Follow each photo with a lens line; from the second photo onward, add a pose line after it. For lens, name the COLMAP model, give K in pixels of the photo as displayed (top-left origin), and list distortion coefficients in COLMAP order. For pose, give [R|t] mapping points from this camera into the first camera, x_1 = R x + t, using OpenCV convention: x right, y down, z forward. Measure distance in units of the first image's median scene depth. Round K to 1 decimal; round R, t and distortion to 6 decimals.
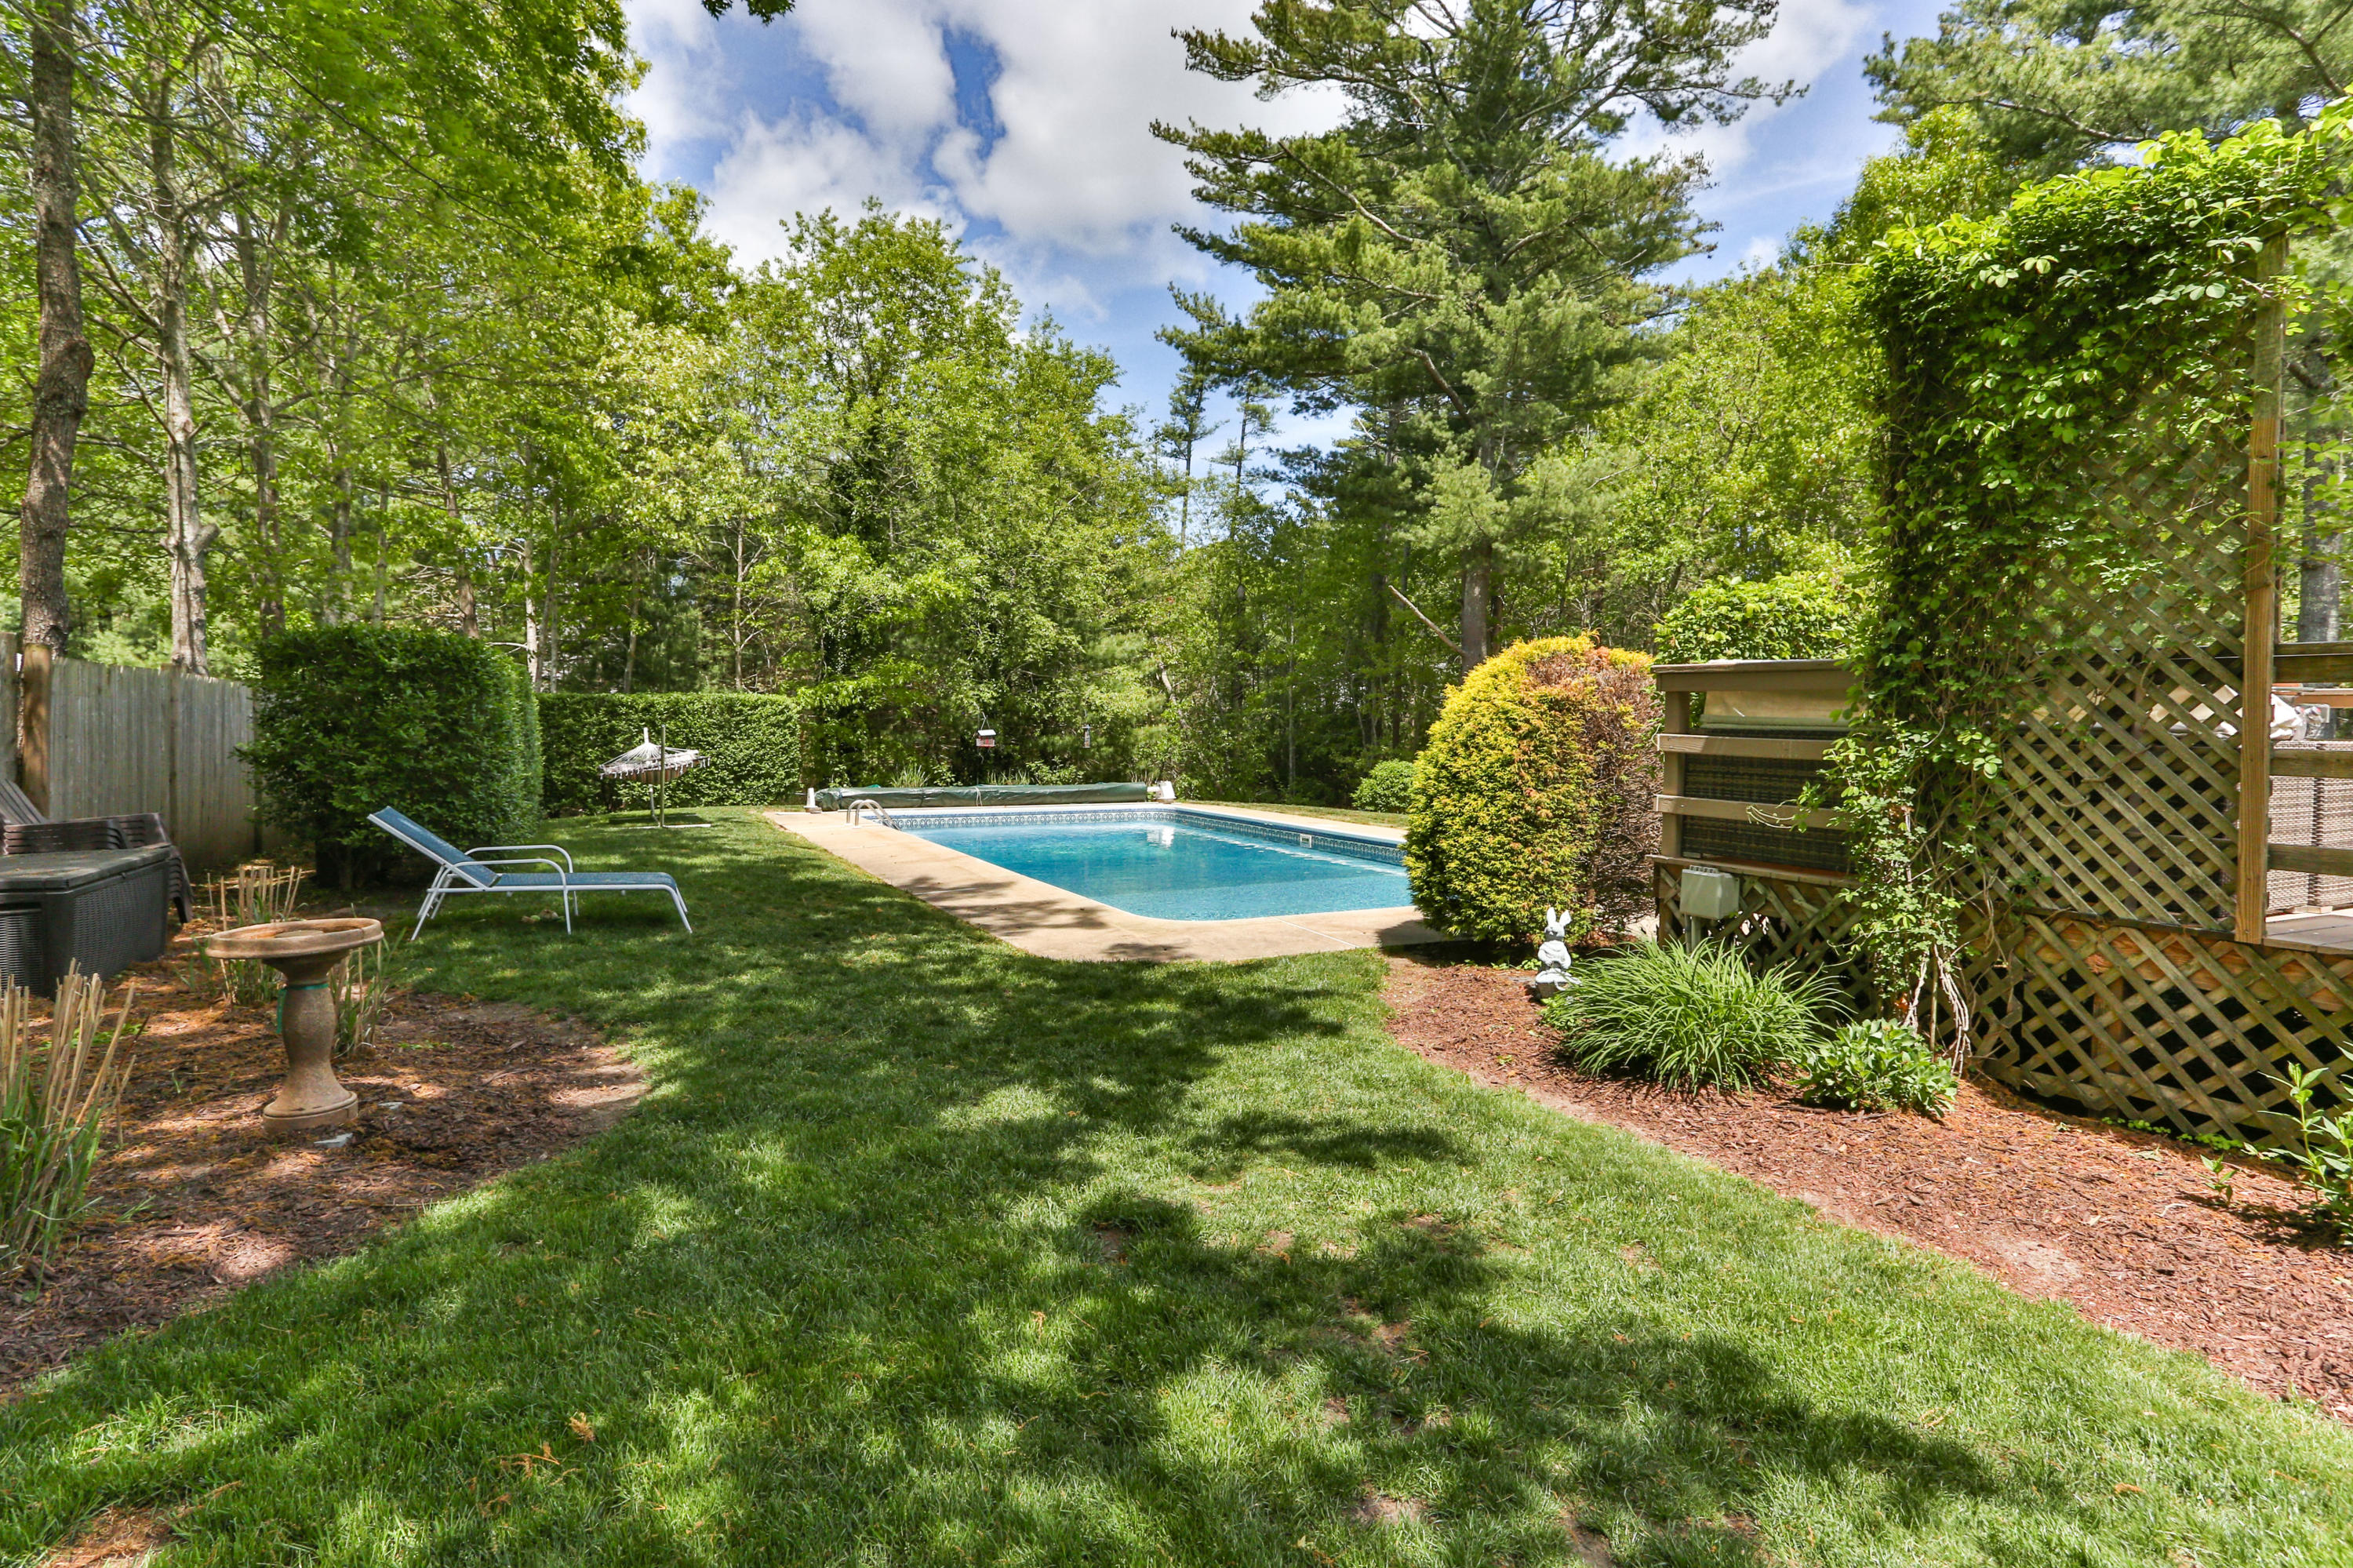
lens RADIAL K [[1150.8, 0, 1180.6], [0, 1150.8, 788.2], [0, 0, 1]] dist [-0.001070, 0.001445]
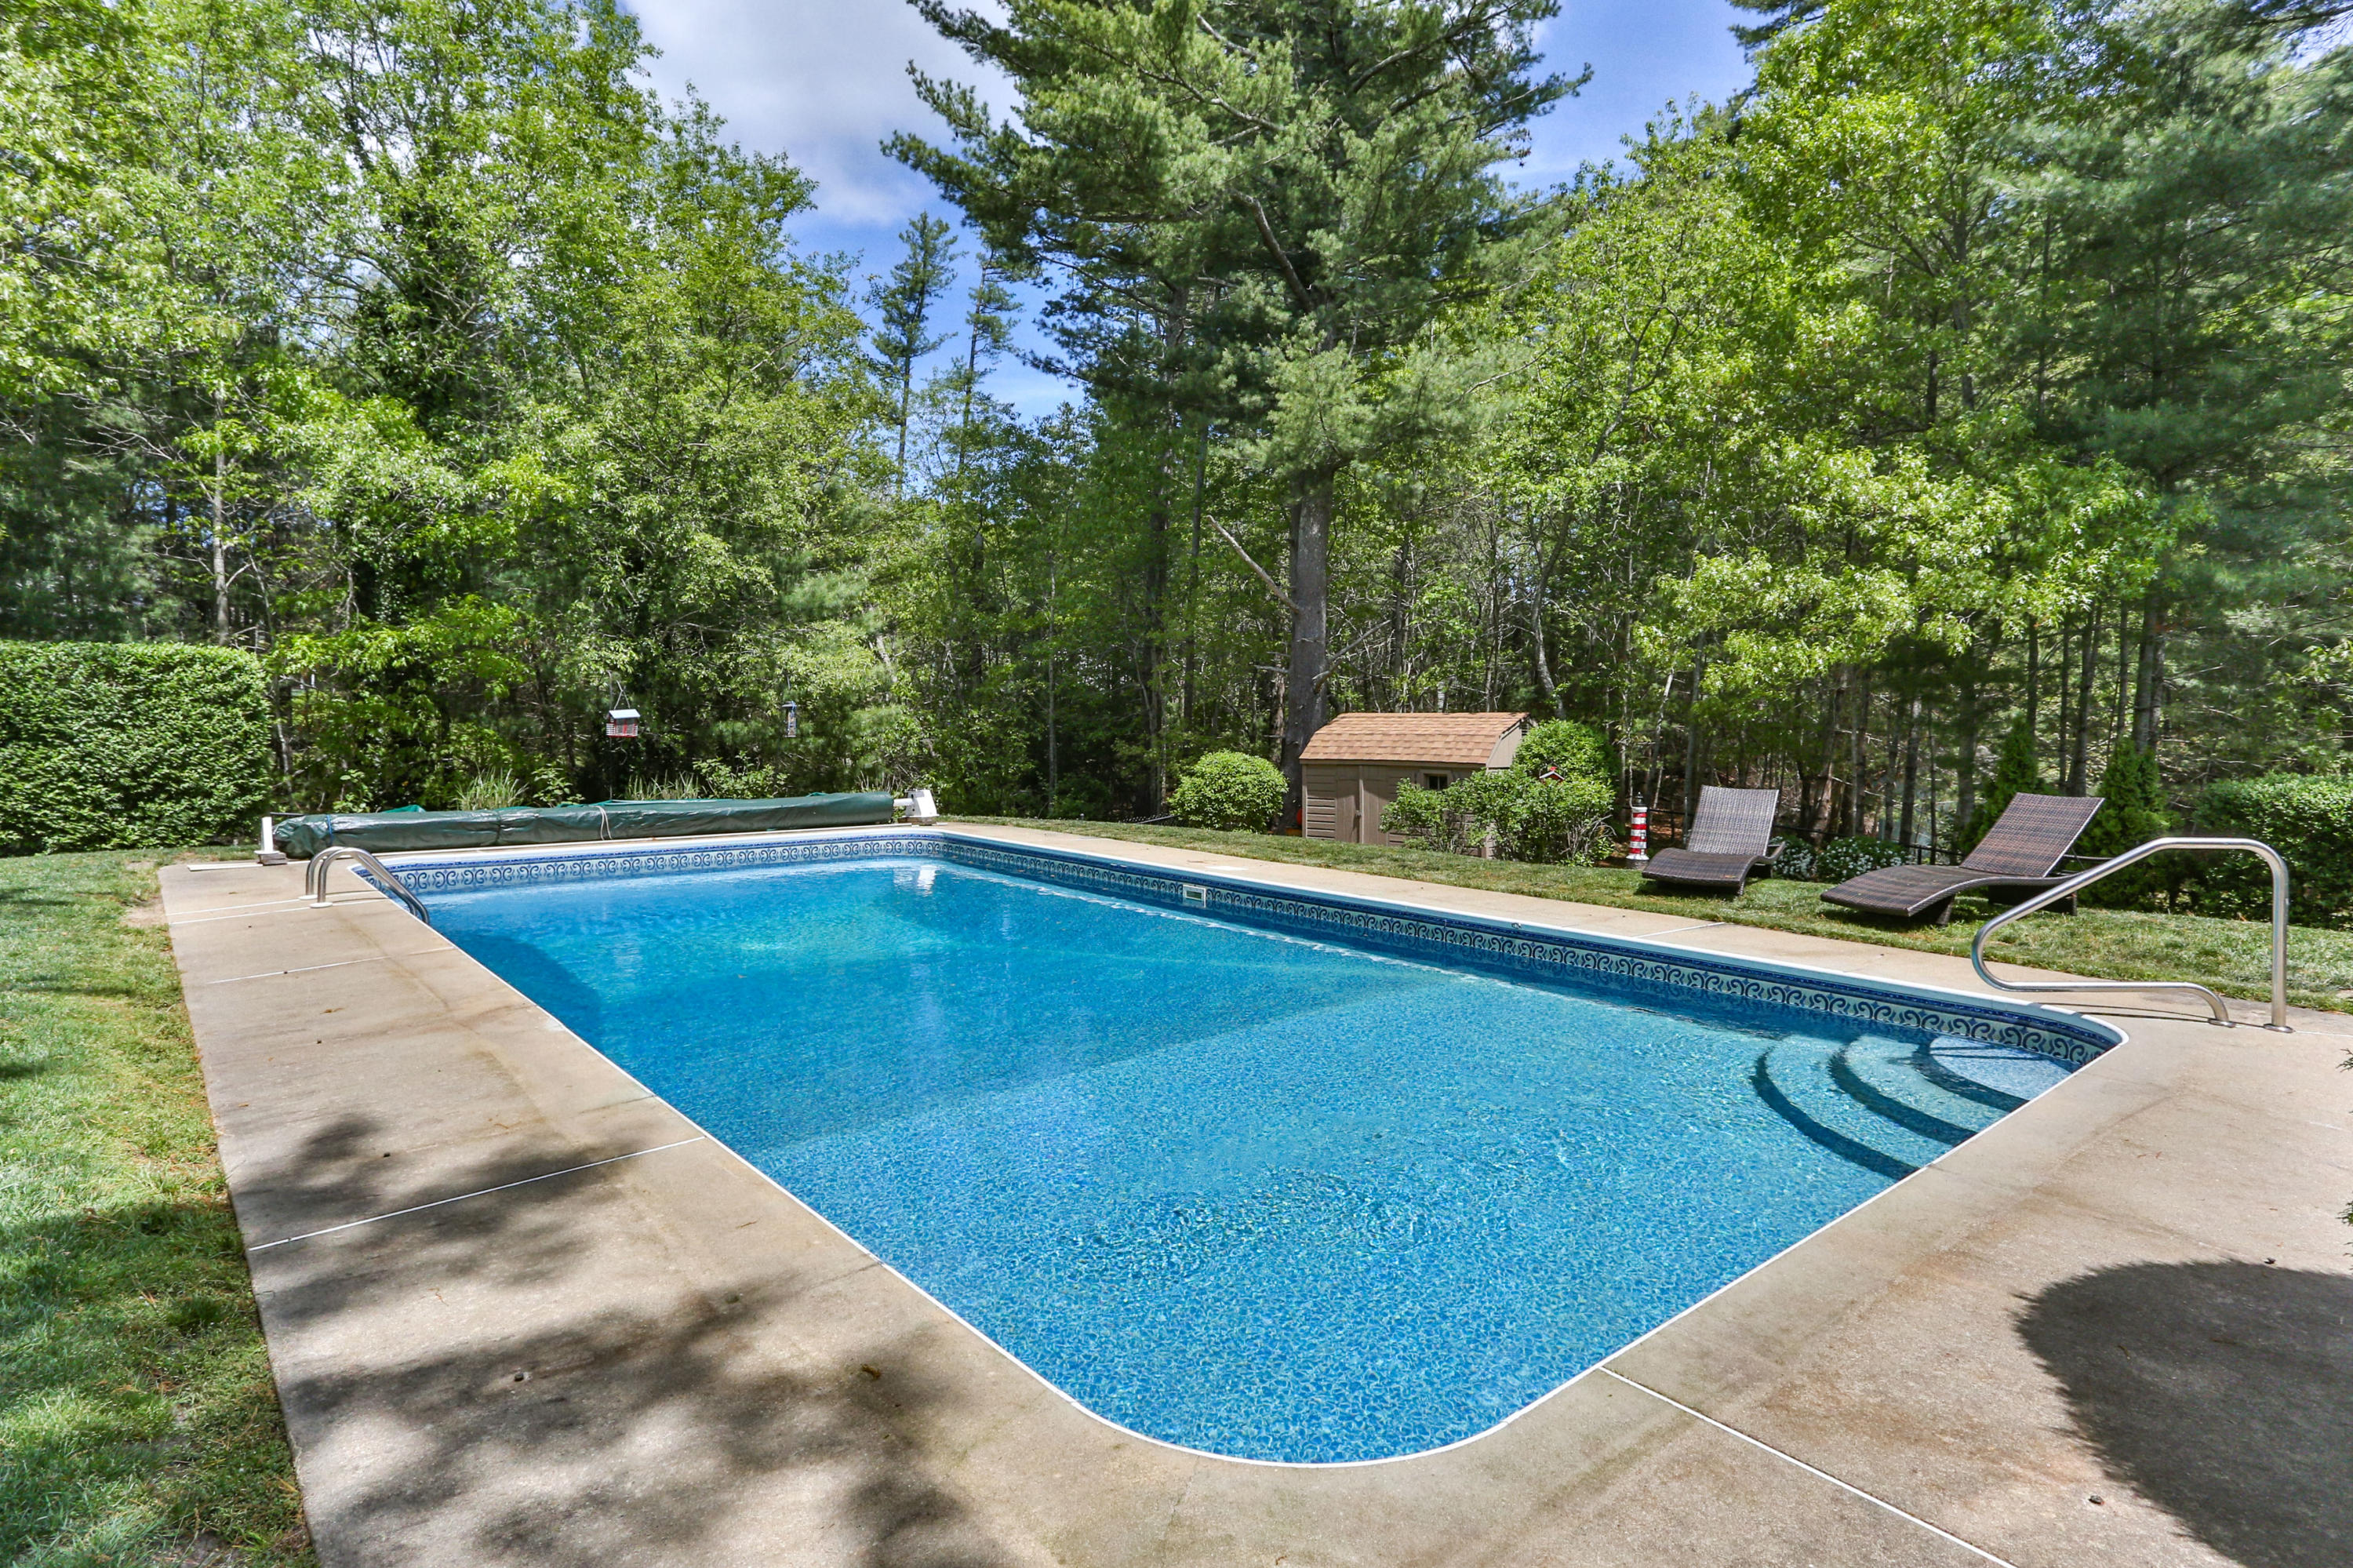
lens RADIAL K [[1205.8, 0, 1171.9], [0, 1205.8, 802.6], [0, 0, 1]] dist [-0.046039, 0.022687]
pose [[0.971997, -0.017435, 0.234346, -0.029297], [0.012249, 0.999647, 0.023568, -0.010724], [-0.234674, -0.020037, 0.971868, 0.266900]]
